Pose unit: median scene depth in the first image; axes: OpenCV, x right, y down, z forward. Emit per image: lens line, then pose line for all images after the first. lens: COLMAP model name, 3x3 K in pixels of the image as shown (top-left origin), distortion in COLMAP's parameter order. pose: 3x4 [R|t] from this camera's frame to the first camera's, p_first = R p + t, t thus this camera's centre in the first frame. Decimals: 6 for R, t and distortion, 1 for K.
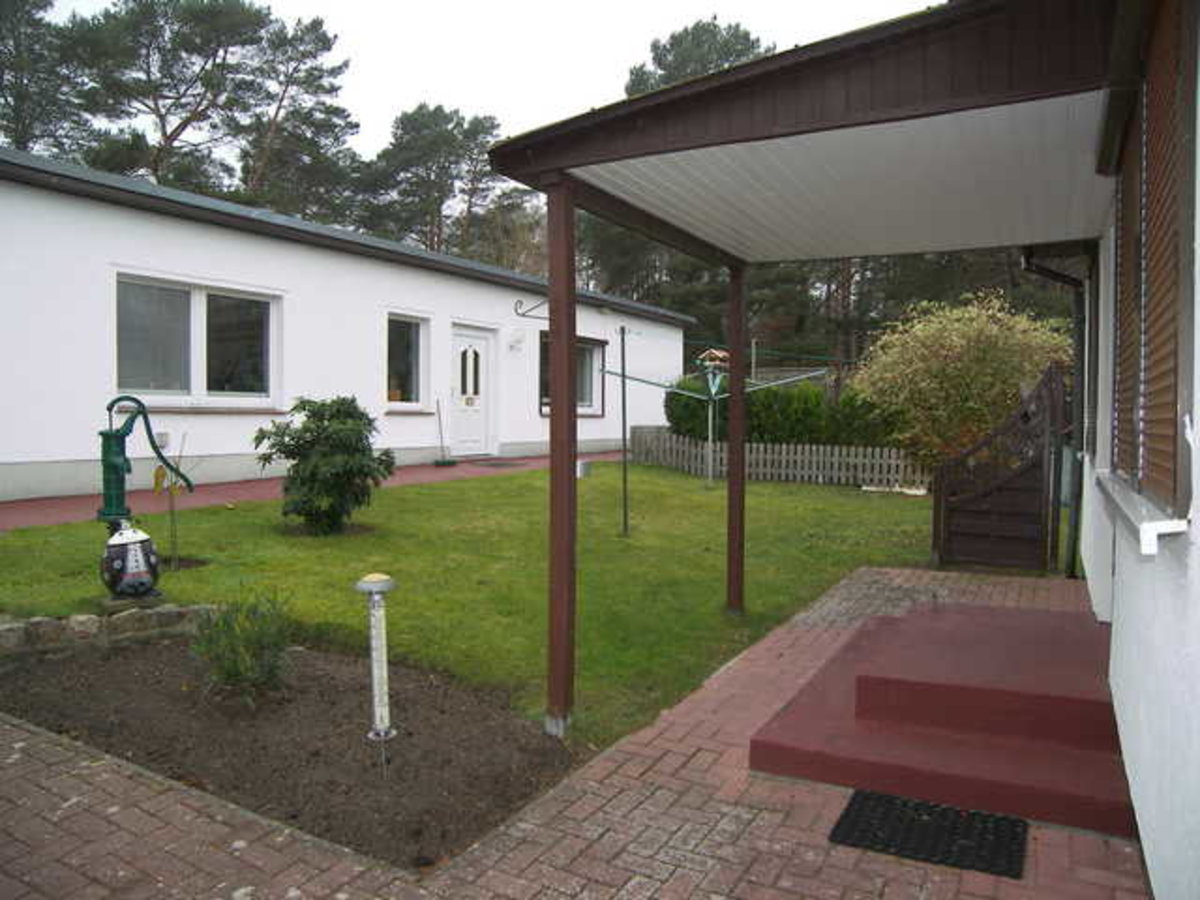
lens RADIAL K [[849.0, 0, 605.9], [0, 849.0, 445.6], [0, 0, 1]] dist [-0.070029, 0.011298]
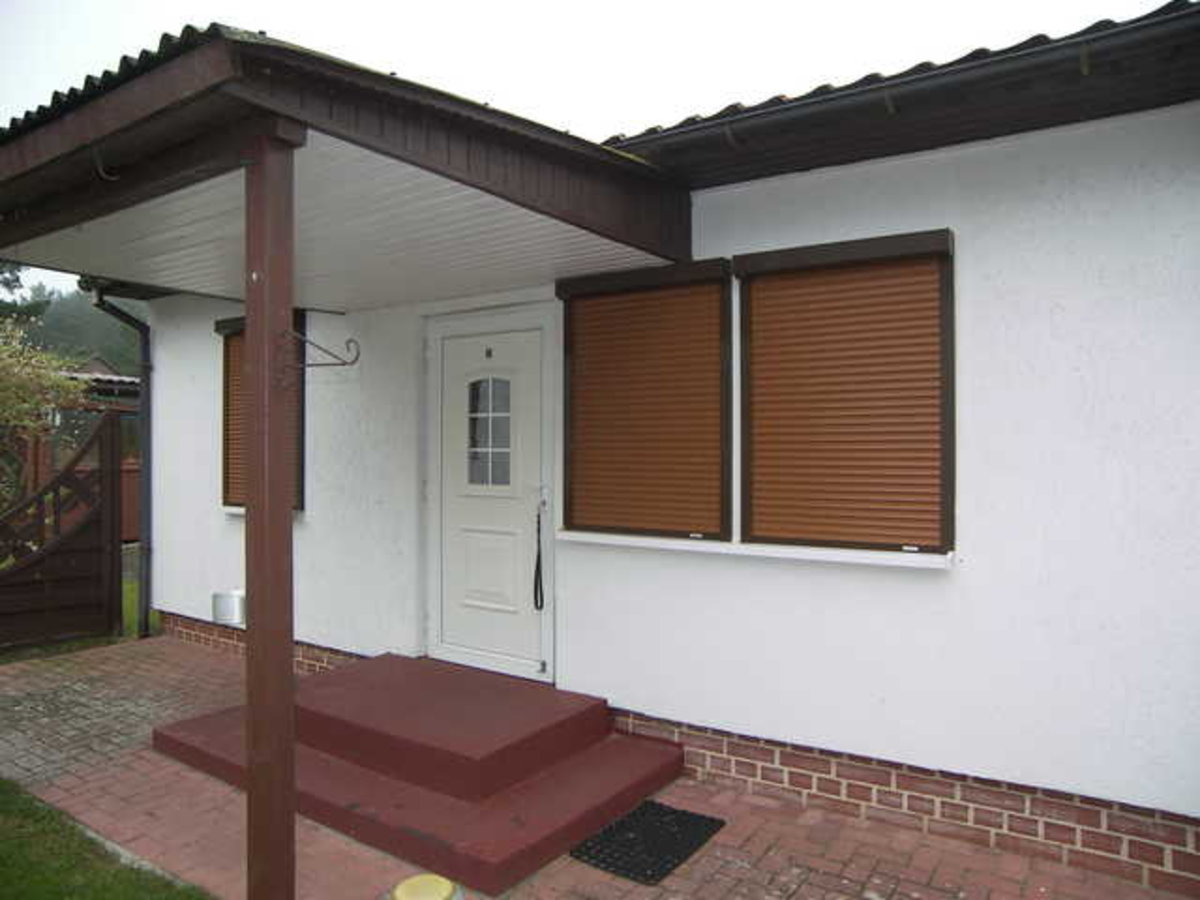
lens RADIAL K [[849.0, 0, 607.1], [0, 849.0, 445.9], [0, 0, 1]] dist [-0.070029, 0.011298]
pose [[0.089178, -0.002849, 0.996012, -0.699901], [0.027308, 0.999627, 0.000414, -0.093061], [-0.995641, 0.027162, 0.089223, 0.791046]]
